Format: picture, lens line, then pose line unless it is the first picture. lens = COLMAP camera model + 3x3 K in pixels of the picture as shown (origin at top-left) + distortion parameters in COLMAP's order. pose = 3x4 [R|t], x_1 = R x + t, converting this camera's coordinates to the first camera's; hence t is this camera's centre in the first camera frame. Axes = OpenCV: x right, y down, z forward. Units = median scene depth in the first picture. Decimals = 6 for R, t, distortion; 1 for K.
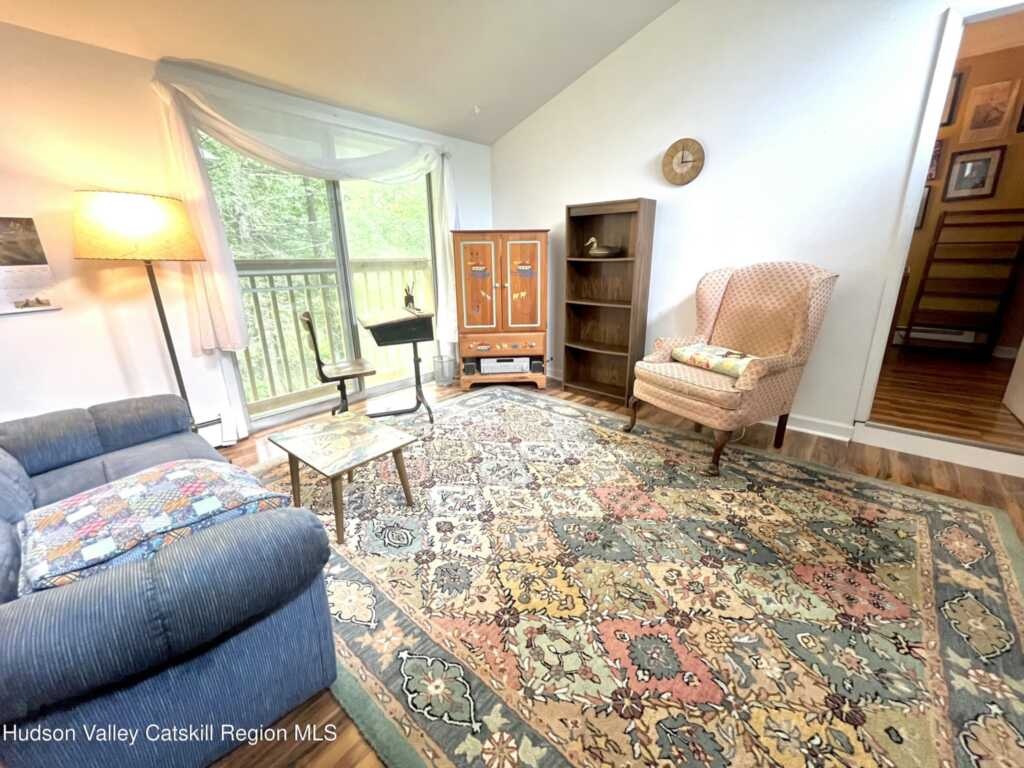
lens RADIAL K [[417.8, 0, 510.9], [0, 417.8, 382.6], [0, 0, 1]] dist [-0.001577, -0.000335]
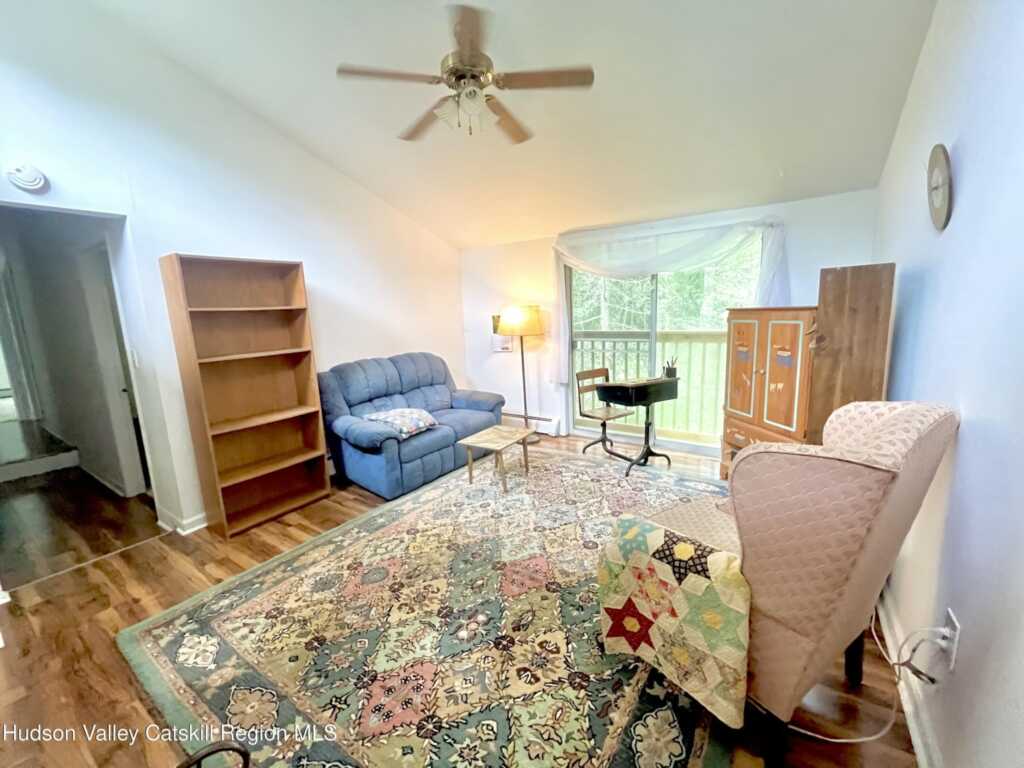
lens RADIAL K [[417.8, 0, 510.9], [0, 417.8, 382.6], [0, 0, 1]] dist [-0.001577, -0.000335]
pose [[0.112931, 0.173055, -0.978416, 1.370282], [-0.256962, 0.956303, 0.139484, -0.367260], [0.959801, 0.235664, 0.152464, 0.737278]]
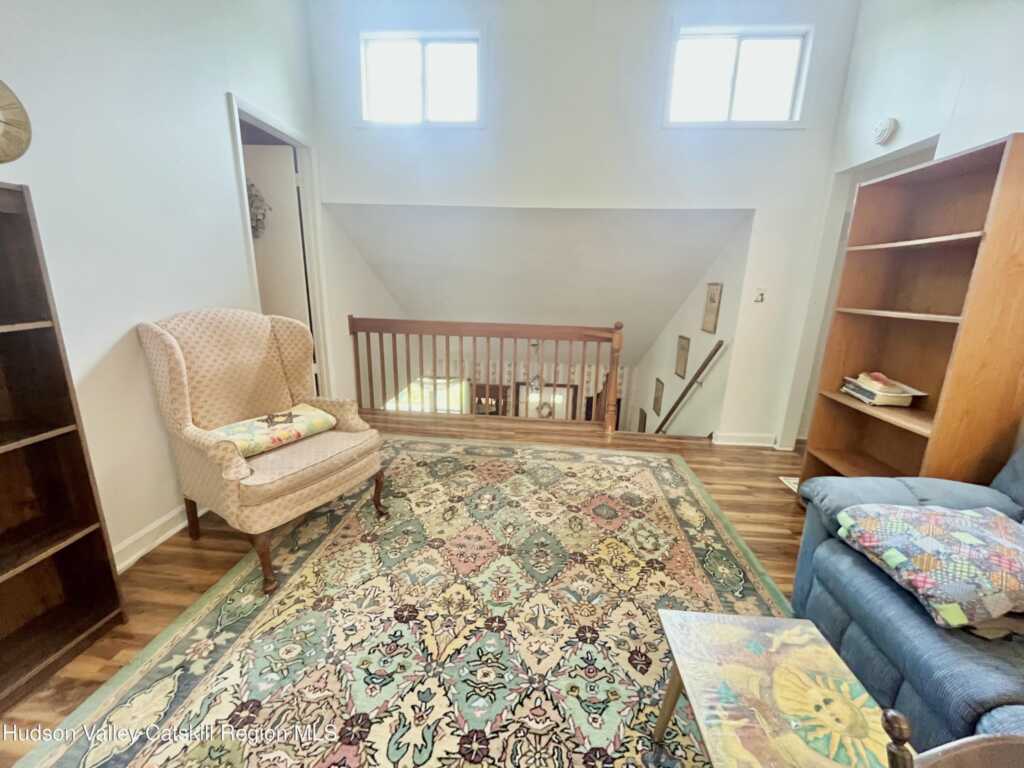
lens RADIAL K [[417.8, 0, 510.9], [0, 417.8, 382.6], [0, 0, 1]] dist [-0.001577, -0.000335]
pose [[-0.583352, -0.198081, 0.787696, -0.530657], [0.224174, 0.892870, 0.390549, -0.478587], [-0.780671, 0.404408, -0.476453, 1.352664]]
